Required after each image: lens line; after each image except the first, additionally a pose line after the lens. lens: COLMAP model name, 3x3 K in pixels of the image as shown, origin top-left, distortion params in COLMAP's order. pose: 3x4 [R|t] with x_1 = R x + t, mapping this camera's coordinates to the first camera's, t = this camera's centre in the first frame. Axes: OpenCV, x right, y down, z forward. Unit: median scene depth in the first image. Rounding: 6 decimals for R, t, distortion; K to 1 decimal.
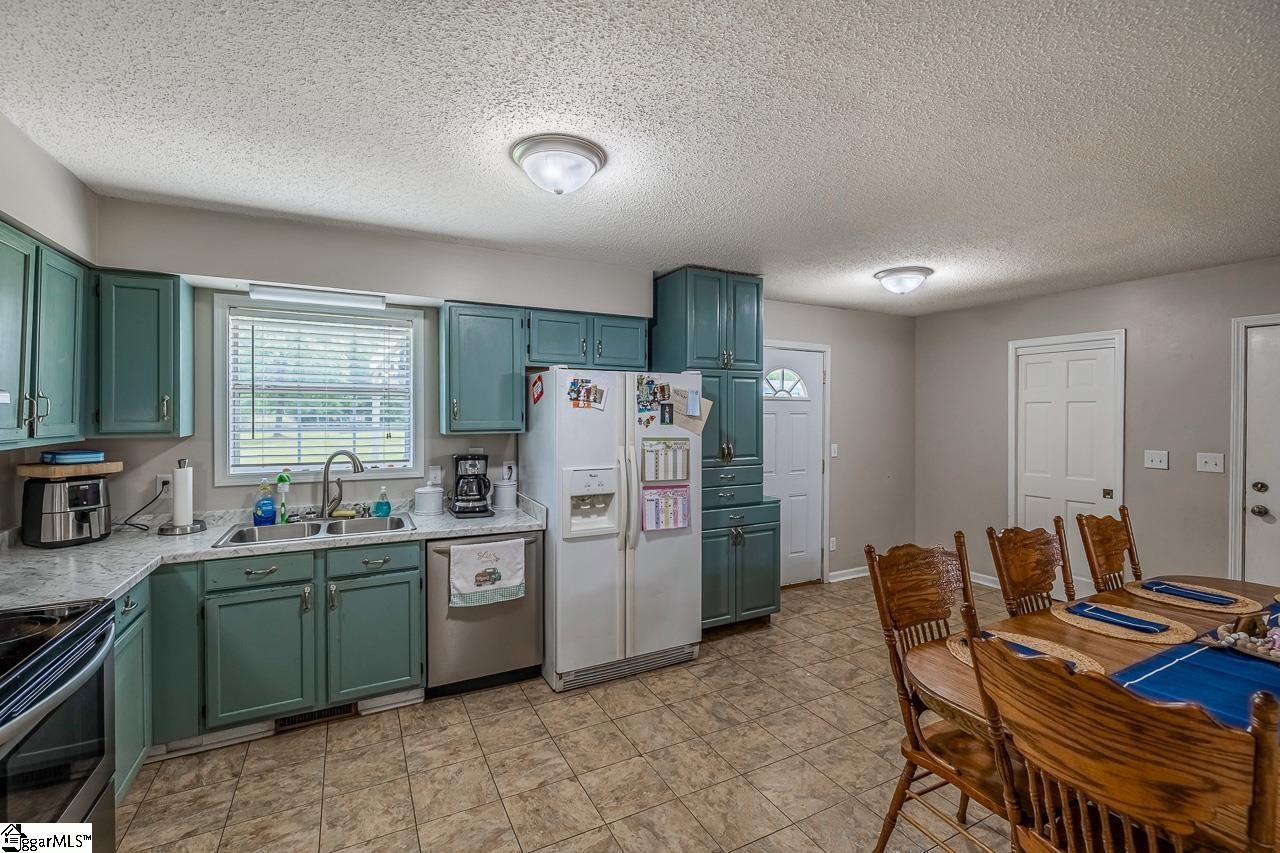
lens RADIAL K [[553.0, 0, 644.2], [0, 553.0, 421.4], [0, 0, 1]] dist [0.002156, -0.001261]
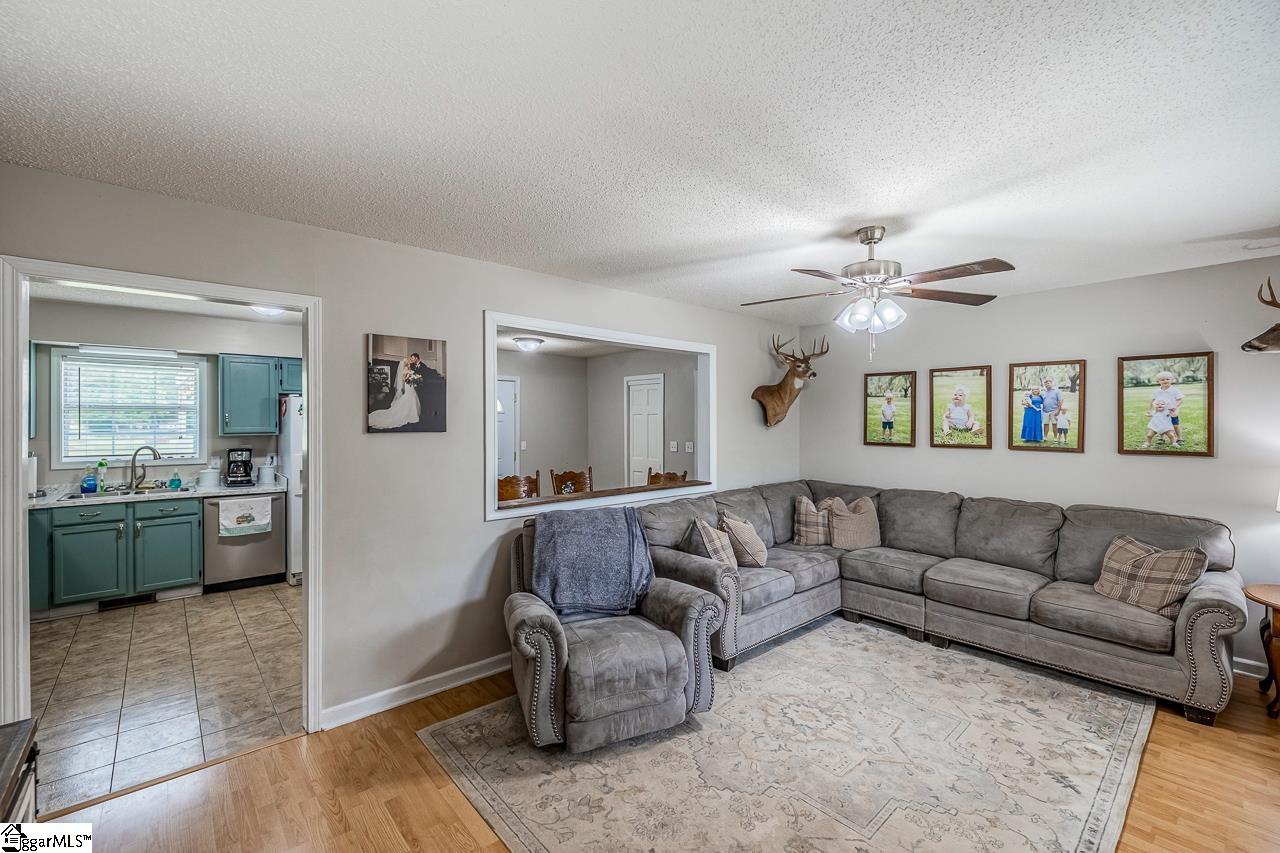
lens RADIAL K [[553.0, 0, 634.5], [0, 553.0, 424.1], [0, 0, 1]] dist [0.002156, -0.001261]
pose [[0.976449, -0.004779, 0.215697, 0.488756], [0.006307, 0.999960, -0.006396, 0.007926], [-0.215658, 0.007605, 0.976439, -0.866011]]
